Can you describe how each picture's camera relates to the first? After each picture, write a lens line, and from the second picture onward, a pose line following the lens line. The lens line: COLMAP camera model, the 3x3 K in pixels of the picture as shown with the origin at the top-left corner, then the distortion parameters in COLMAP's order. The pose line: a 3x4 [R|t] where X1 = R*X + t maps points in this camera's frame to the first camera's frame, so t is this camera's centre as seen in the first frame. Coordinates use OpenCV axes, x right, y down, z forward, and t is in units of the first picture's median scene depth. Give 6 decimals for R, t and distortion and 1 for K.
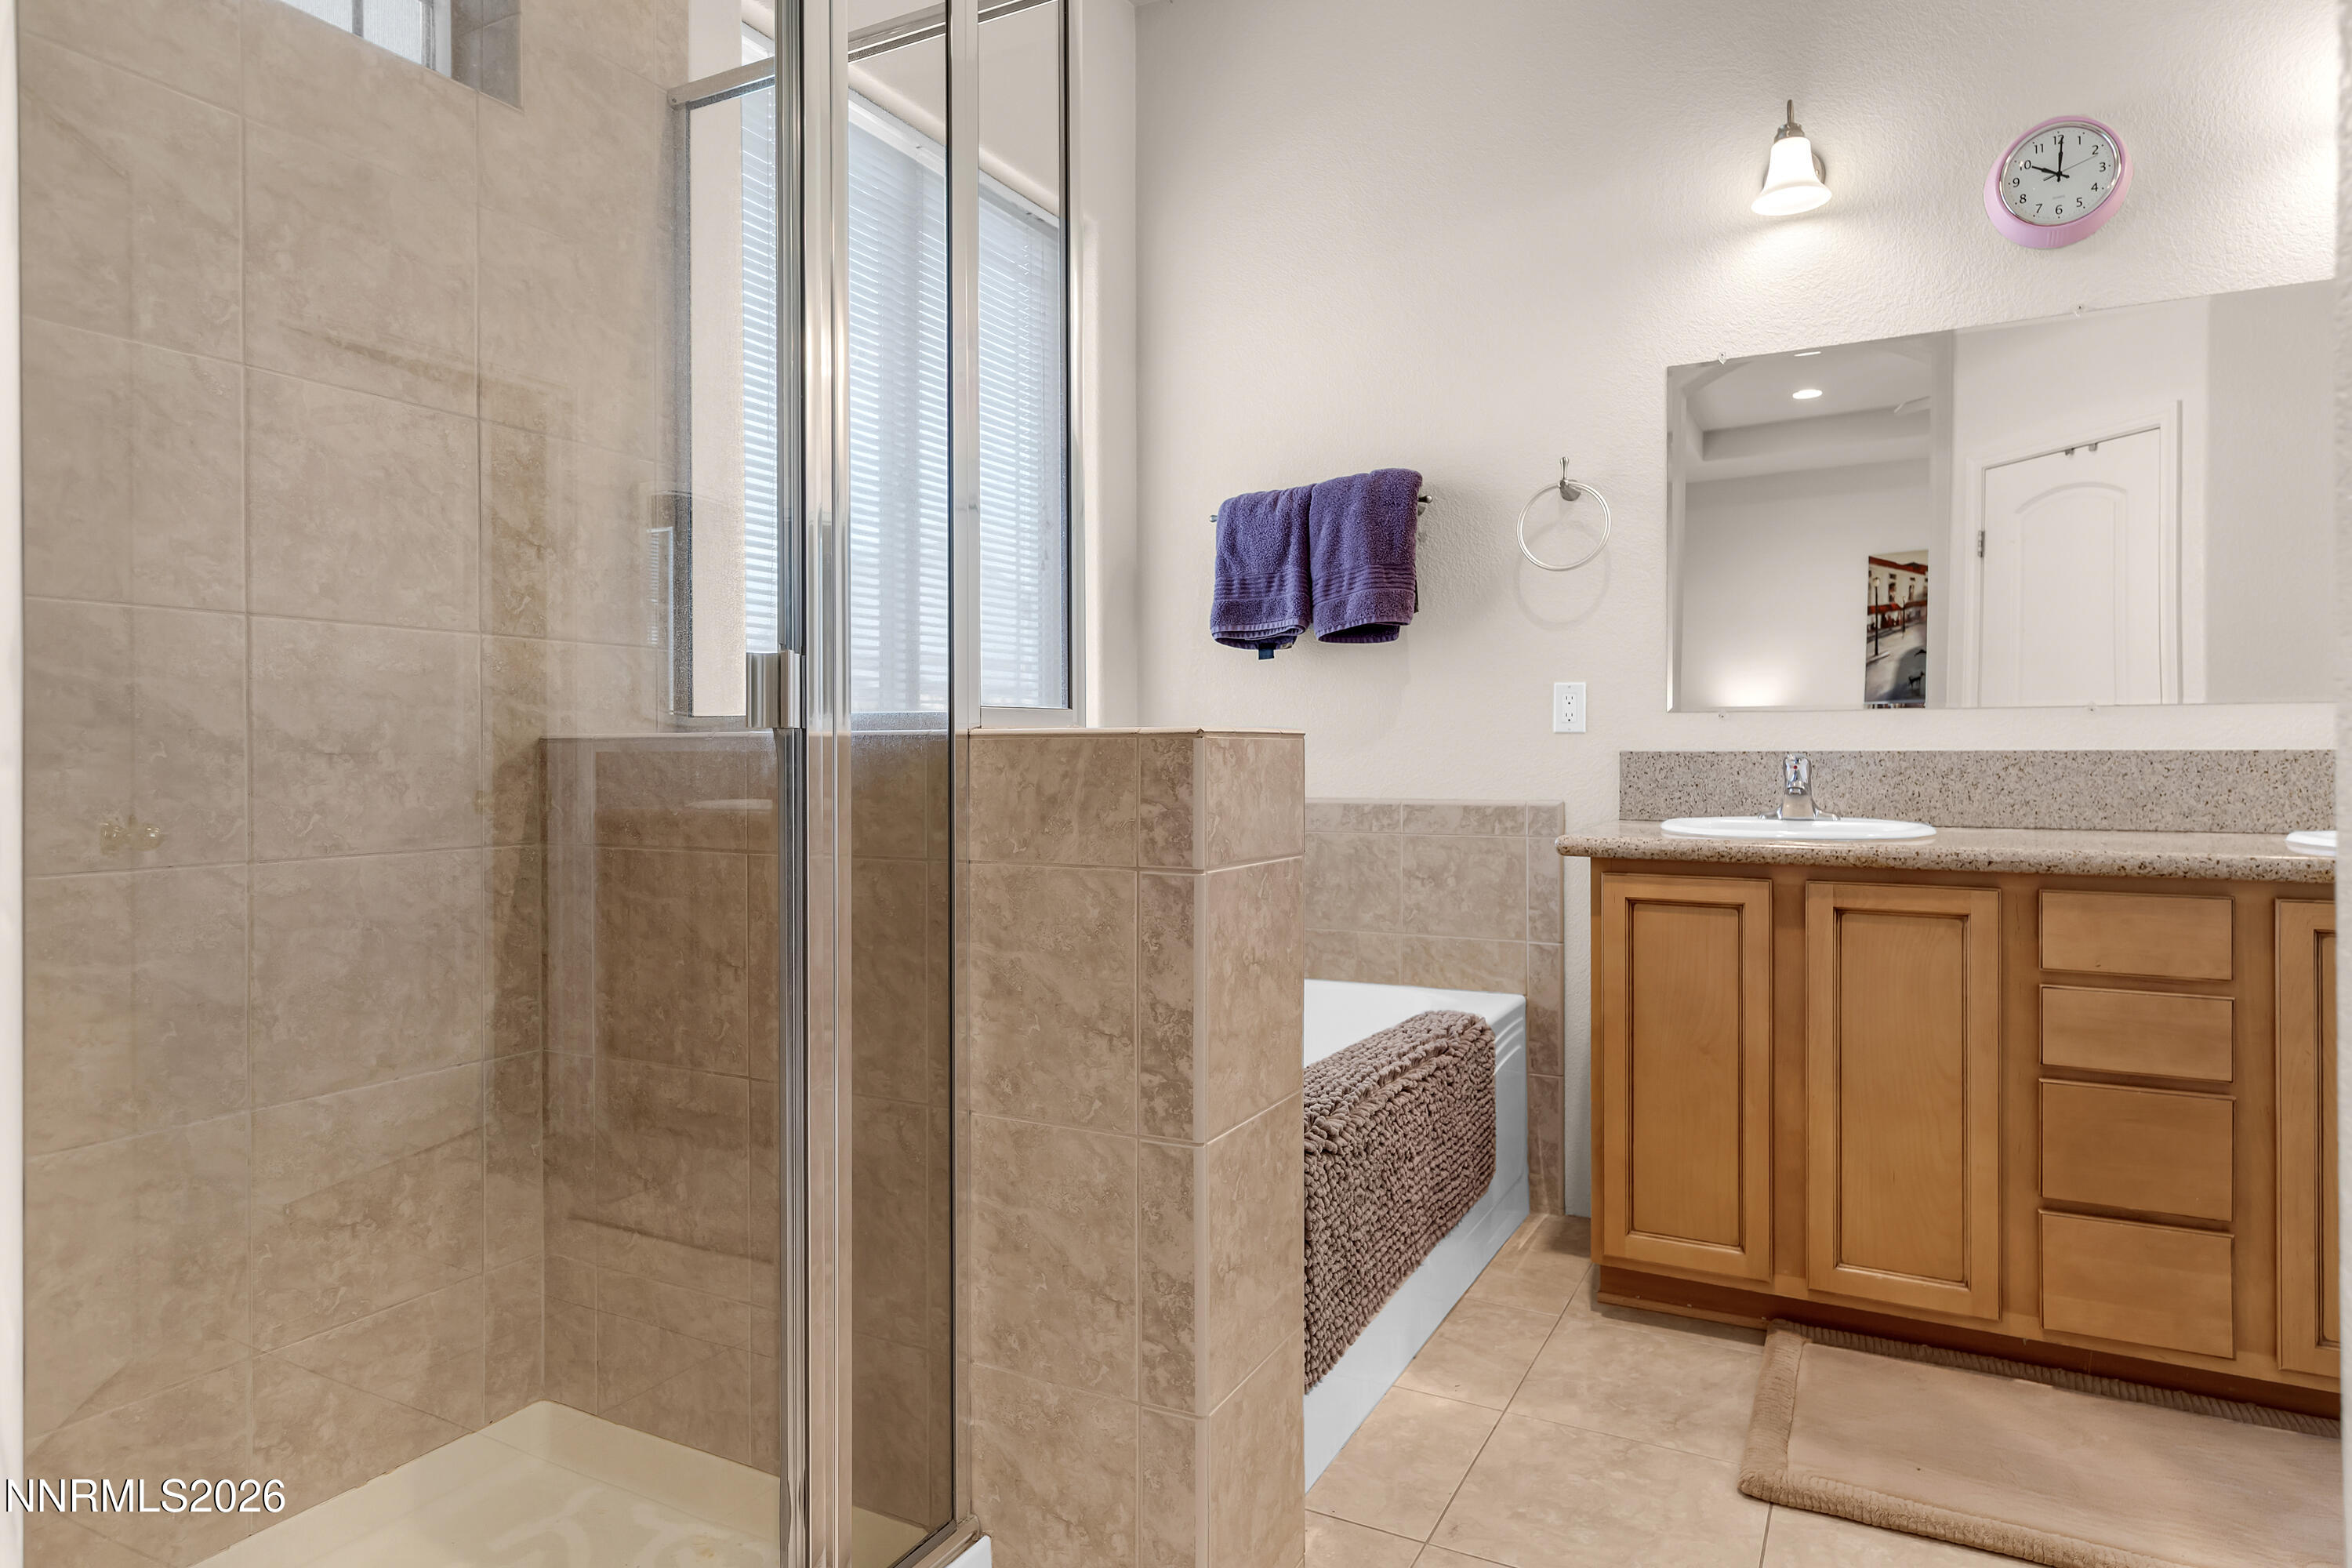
lens RADIAL K [[1354.8, 0, 1245.9], [0, 1354.8, 734.7], [0, 0, 1]] dist [-0.000416, 0.000636]
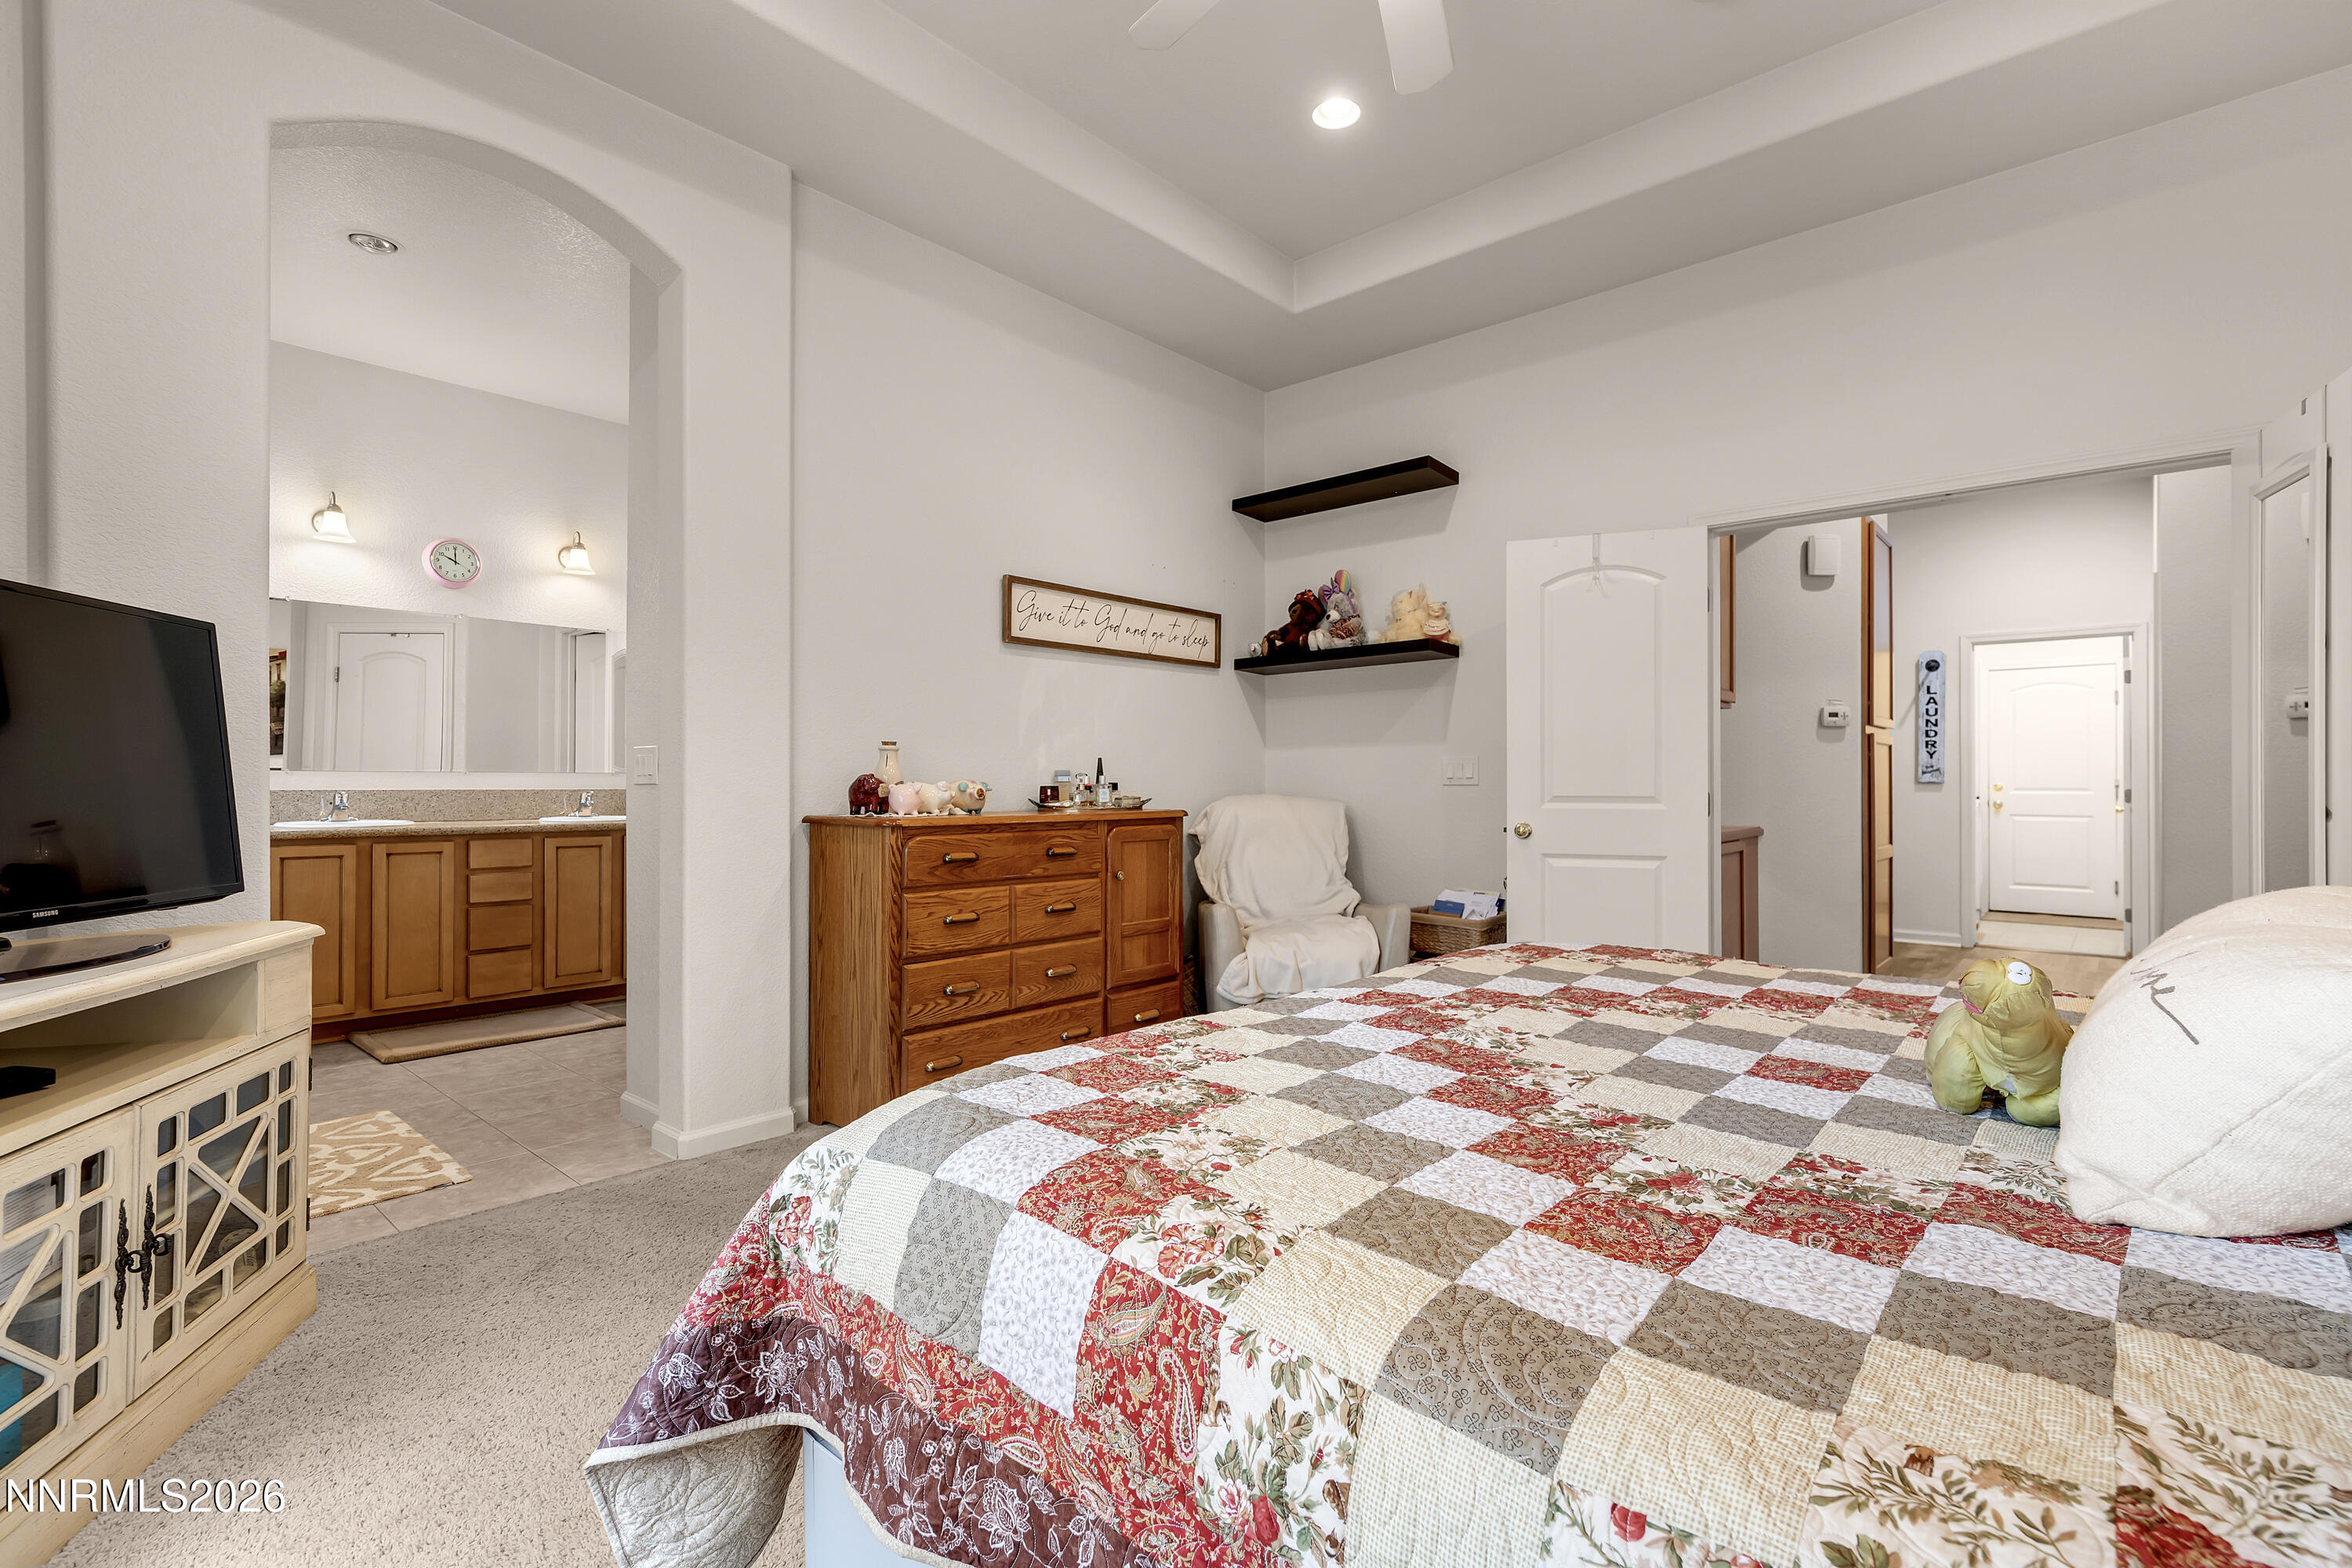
lens RADIAL K [[1070.1, 0, 1166.2], [0, 1070.1, 780.2], [0, 0, 1]] dist [0.009936, -0.000808]
pose [[0.280491, -0.001285, 0.959856, -0.944988], [-0.000212, 0.999999, 0.001401, -0.008674], [-0.959857, -0.000596, 0.280491, -0.827688]]
